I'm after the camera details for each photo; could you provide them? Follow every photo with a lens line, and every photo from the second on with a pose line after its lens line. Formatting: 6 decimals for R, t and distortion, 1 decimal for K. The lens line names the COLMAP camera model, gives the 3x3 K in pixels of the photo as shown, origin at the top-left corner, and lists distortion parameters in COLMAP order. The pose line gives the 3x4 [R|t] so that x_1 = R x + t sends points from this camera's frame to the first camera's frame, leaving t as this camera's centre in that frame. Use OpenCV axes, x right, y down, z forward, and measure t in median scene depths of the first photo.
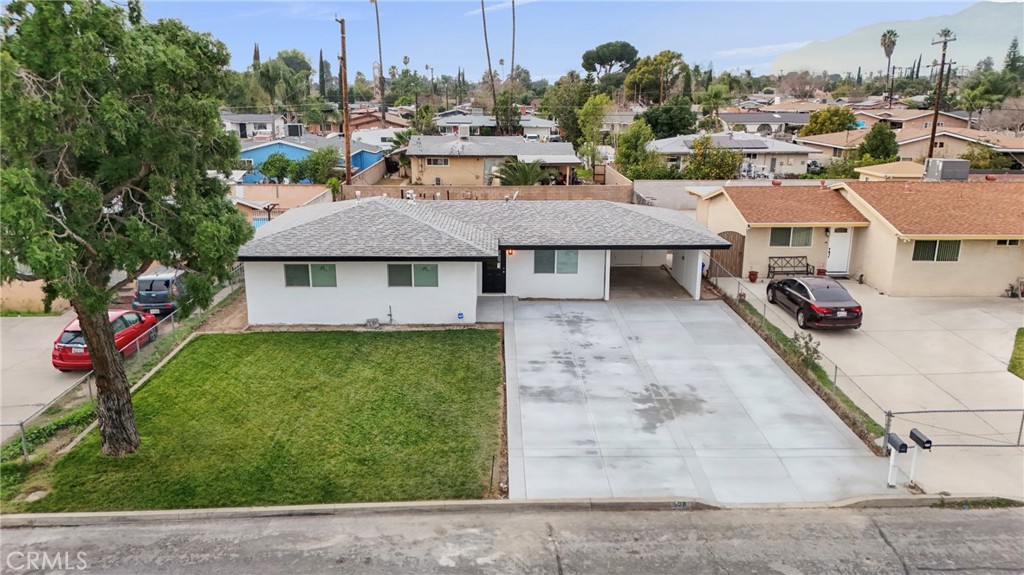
lens RADIAL K [[749.2, 0, 512.0], [0, 749.2, 287.5], [0, 0, 1]] dist [0.106175, -0.140451]
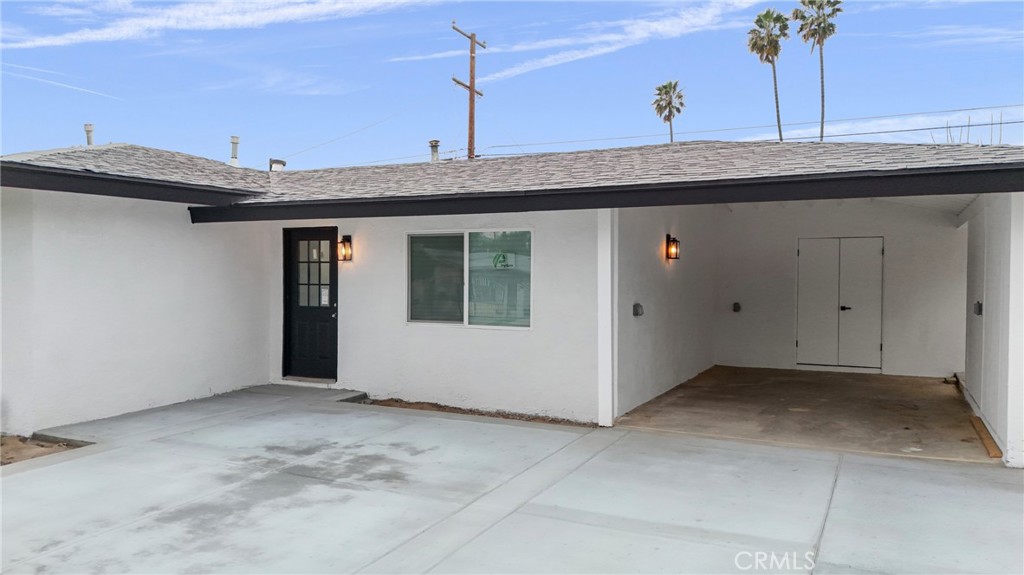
lens RADIAL K [[749.2, 0, 512.0], [0, 749.2, 287.5], [0, 0, 1]] dist [0.106175, -0.140451]
pose [[0.884940, 0.007407, -0.465646, 0.250263], [-0.117805, 0.970914, -0.208440, 0.032417], [0.450559, 0.239312, 0.860073, 0.846033]]
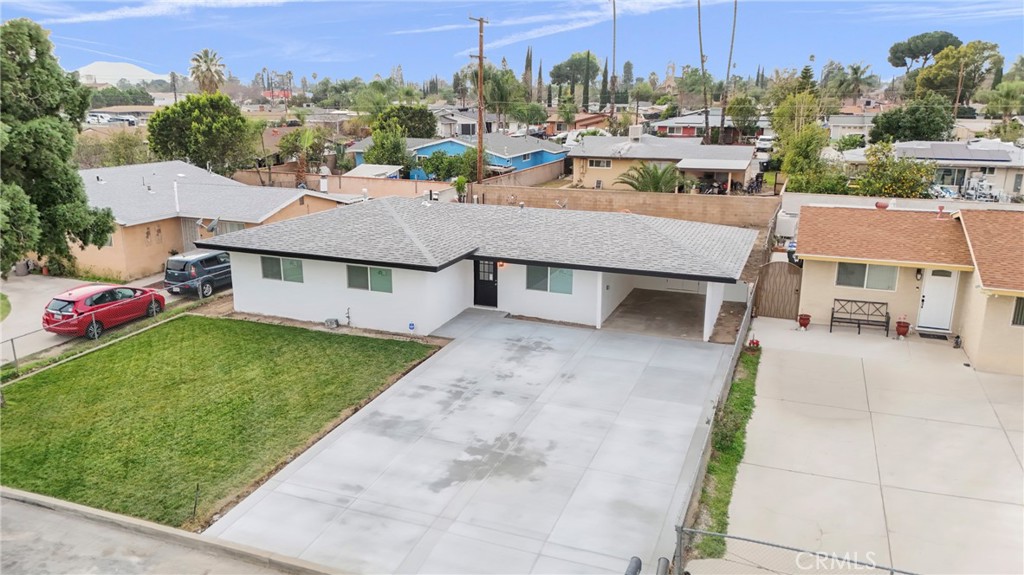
lens RADIAL K [[749.2, 0, 512.0], [0, 749.2, 287.5], [0, 0, 1]] dist [0.106175, -0.140451]
pose [[0.920370, 0.098838, -0.378353, 0.406164], [-0.098954, 0.994907, 0.019190, -0.042047], [0.378322, 0.019778, 0.925463, 0.180084]]
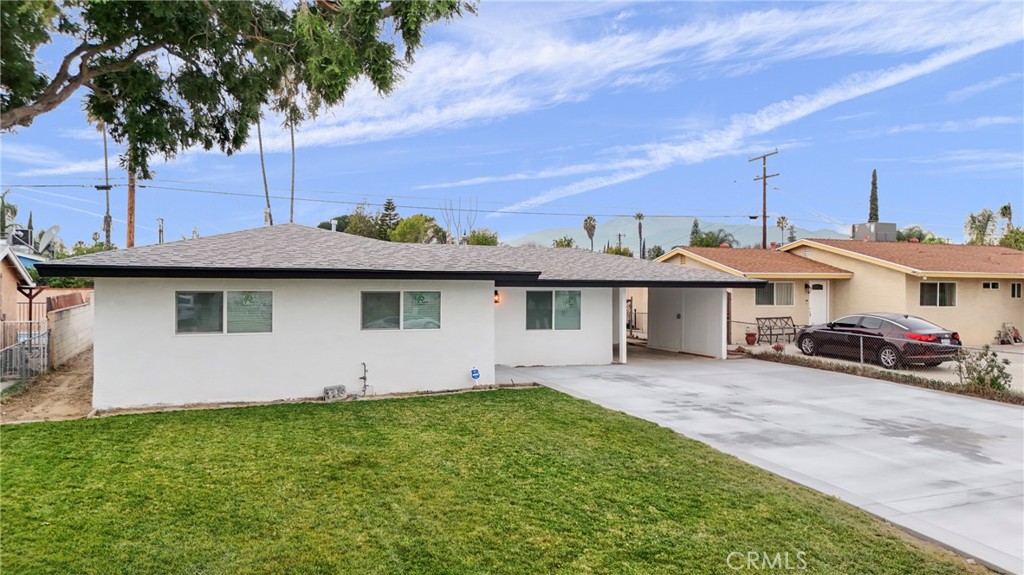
lens RADIAL K [[749.2, 0, 512.0], [0, 749.2, 287.5], [0, 0, 1]] dist [0.106175, -0.140451]
pose [[0.927283, 0.000188, 0.374362, -0.282623], [0.092226, 0.969065, -0.228927, 0.117022], [-0.362824, 0.246806, 0.898580, 0.411398]]
